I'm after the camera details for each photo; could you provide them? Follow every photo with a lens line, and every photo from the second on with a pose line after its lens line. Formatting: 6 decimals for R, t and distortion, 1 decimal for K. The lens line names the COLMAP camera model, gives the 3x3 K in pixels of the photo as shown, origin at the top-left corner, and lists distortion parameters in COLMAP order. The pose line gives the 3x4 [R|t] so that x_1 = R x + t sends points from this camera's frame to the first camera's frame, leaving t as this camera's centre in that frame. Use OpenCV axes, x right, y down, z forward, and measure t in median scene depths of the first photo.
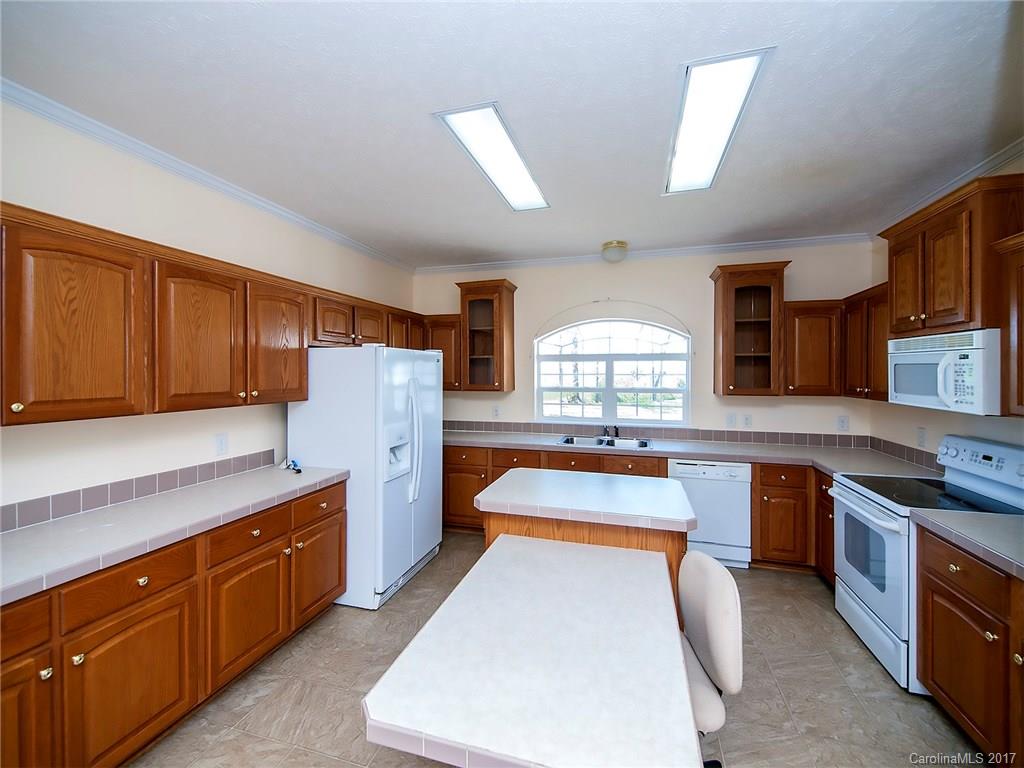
lens RADIAL K [[418.9, 0, 512.6], [0, 418.9, 373.7], [0, 0, 1]] dist [-0.002065, -0.001137]
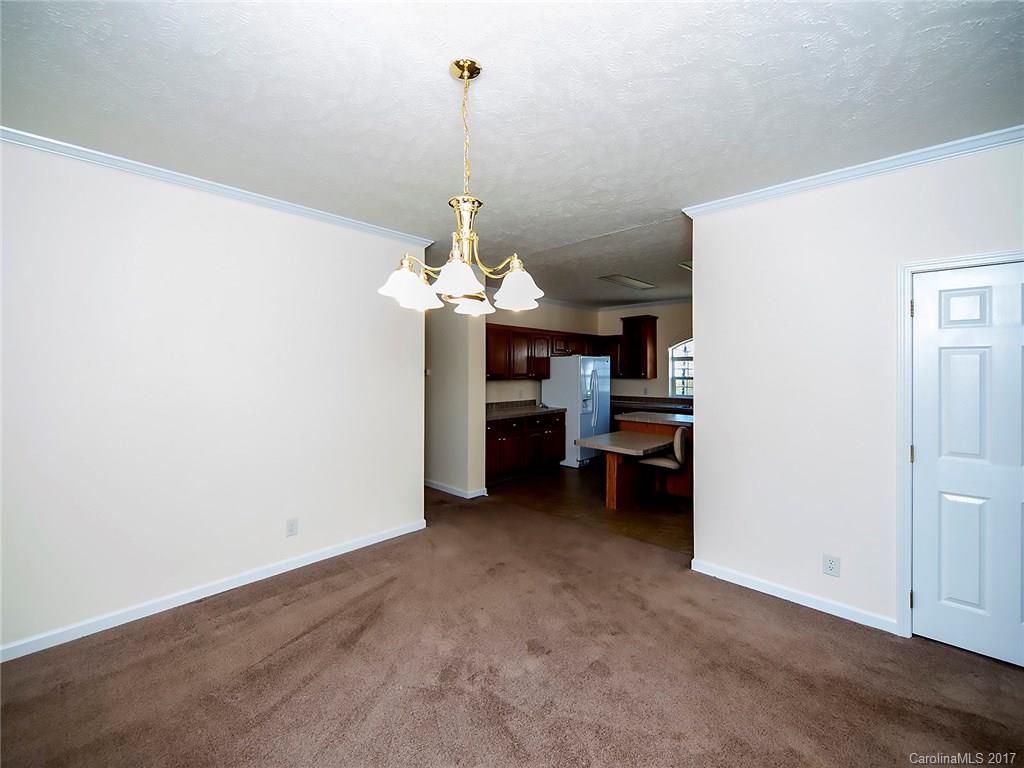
lens RADIAL K [[418.9, 0, 512.4], [0, 418.9, 374.8], [0, 0, 1]] dist [-0.002065, -0.001137]
pose [[0.894044, 0.004148, -0.447961, 0.360147], [-0.003197, 0.999991, 0.002879, 0.033383], [0.447968, -0.001142, 0.894049, -1.138673]]
